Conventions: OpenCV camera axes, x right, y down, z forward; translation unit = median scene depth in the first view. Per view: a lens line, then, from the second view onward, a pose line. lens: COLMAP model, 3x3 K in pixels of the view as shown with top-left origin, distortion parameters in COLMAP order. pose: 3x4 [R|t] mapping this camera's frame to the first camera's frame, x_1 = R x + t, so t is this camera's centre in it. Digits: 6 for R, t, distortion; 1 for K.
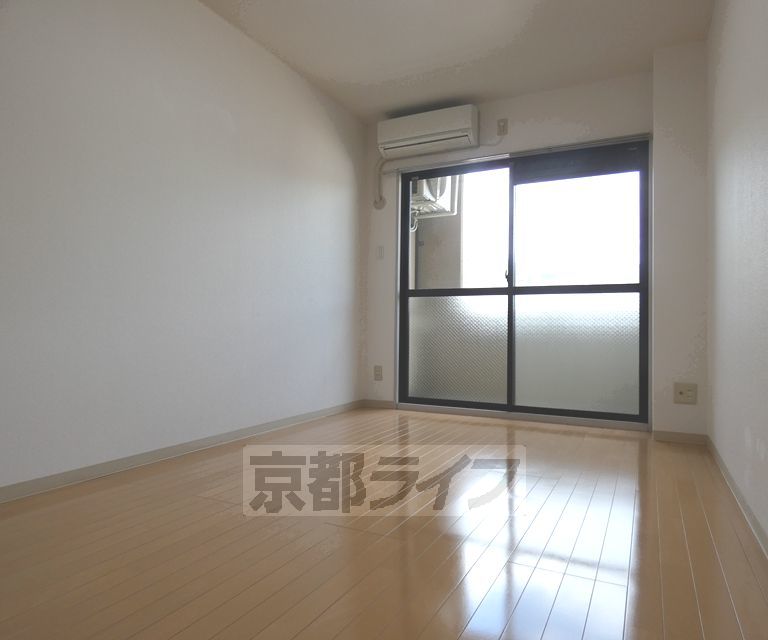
lens RADIAL K [[512.0, 0, 379.9], [0, 512.0, 319.8], [0, 0, 1]] dist [0.000997, -0.010468]
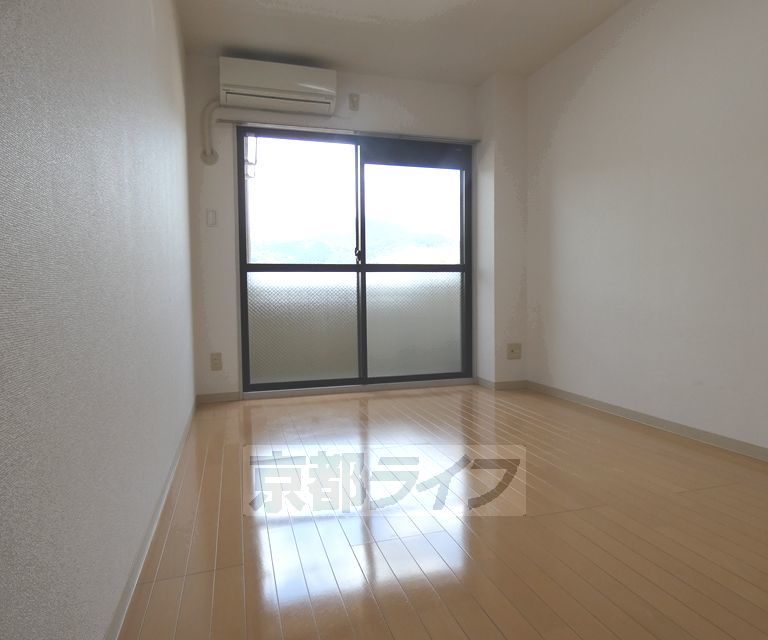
lens RADIAL K [[512.0, 0, 379.4], [0, 512.0, 323.7], [0, 0, 1]] dist [0.000997, -0.010468]
pose [[0.721972, -0.054502, 0.689773, -0.423975], [0.010421, 0.997636, 0.067920, -0.014191], [-0.691844, -0.041848, 0.720833, 0.226228]]
